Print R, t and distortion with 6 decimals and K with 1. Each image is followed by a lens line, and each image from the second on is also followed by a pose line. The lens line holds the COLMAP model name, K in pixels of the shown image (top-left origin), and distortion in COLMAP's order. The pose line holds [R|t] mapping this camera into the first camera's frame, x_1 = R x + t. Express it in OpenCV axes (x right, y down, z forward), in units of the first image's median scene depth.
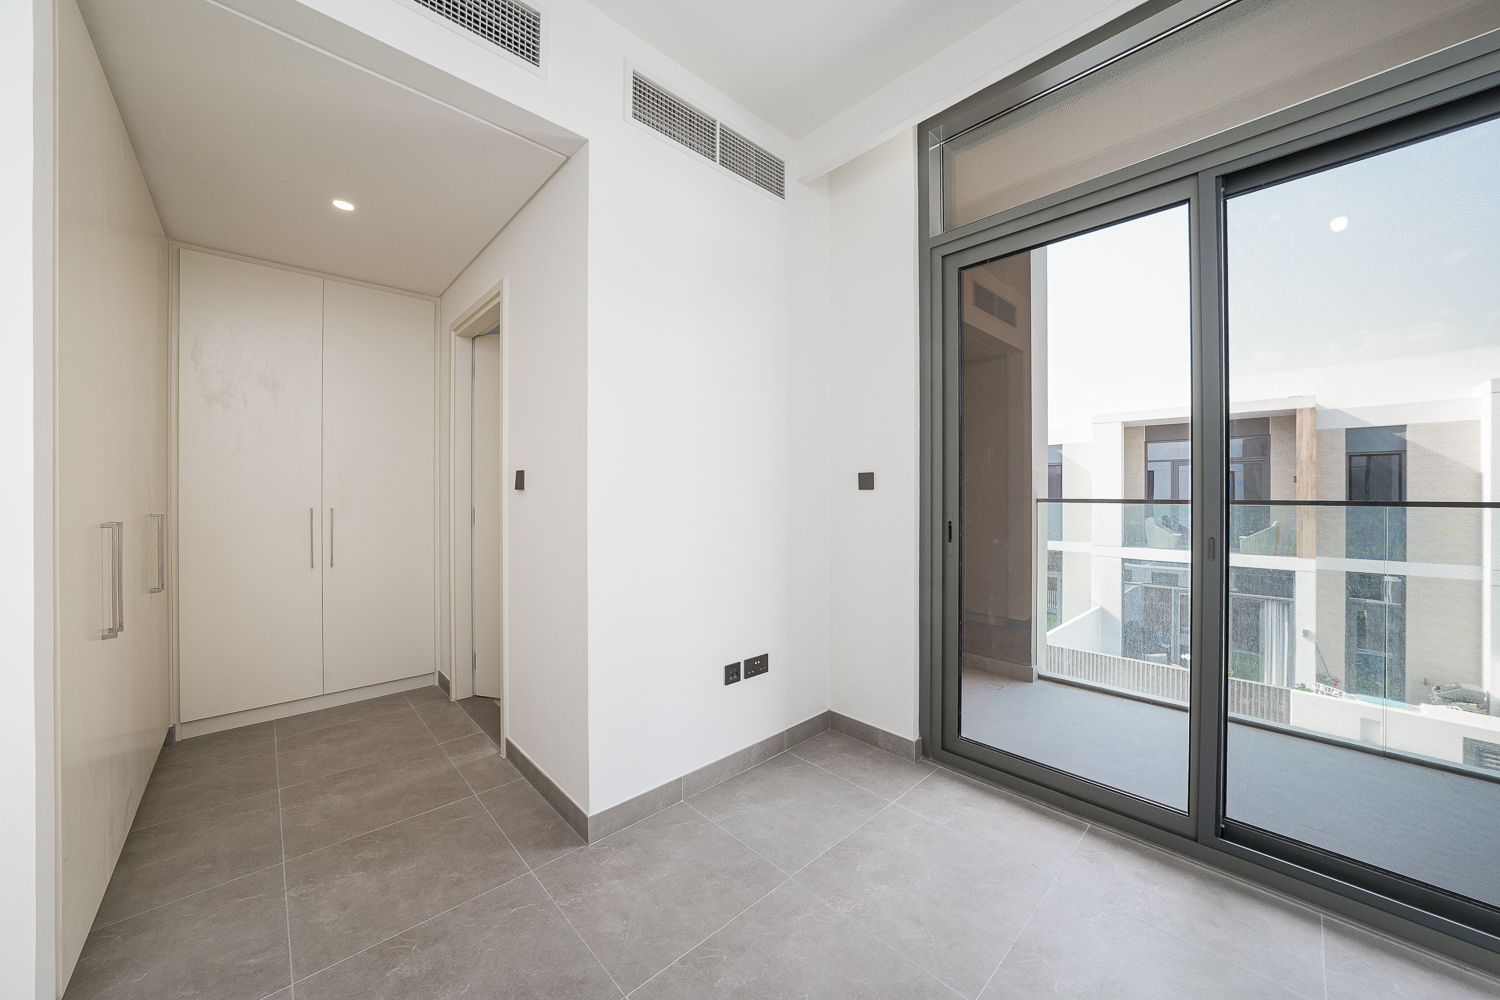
lens RADIAL K [[529.1, 0, 766.4], [0, 529.1, 496.8], [0, 0, 1]] dist [-0.011801, 0.002018]
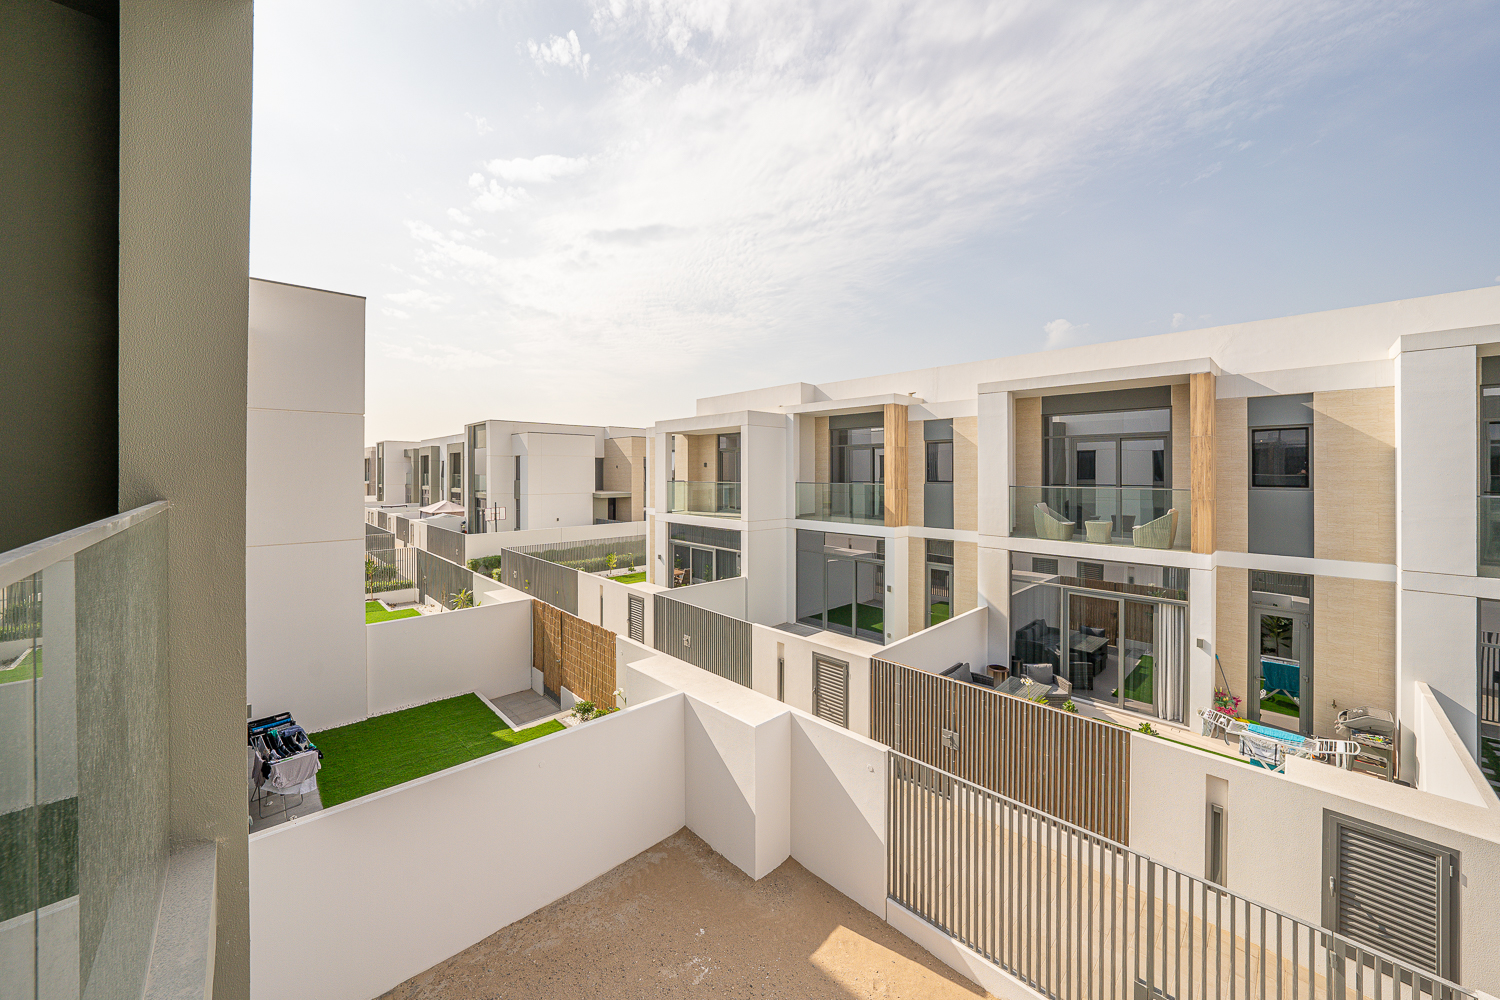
lens RADIAL K [[529.1, 0, 792.6], [0, 529.1, 472.5], [0, 0, 1]] dist [-0.011801, 0.002018]
pose [[0.999479, -0.011245, 0.030246, 1.888844], [0.011058, 0.999919, 0.006372, -0.128021], [-0.030316, -0.006034, 0.999522, 0.978393]]
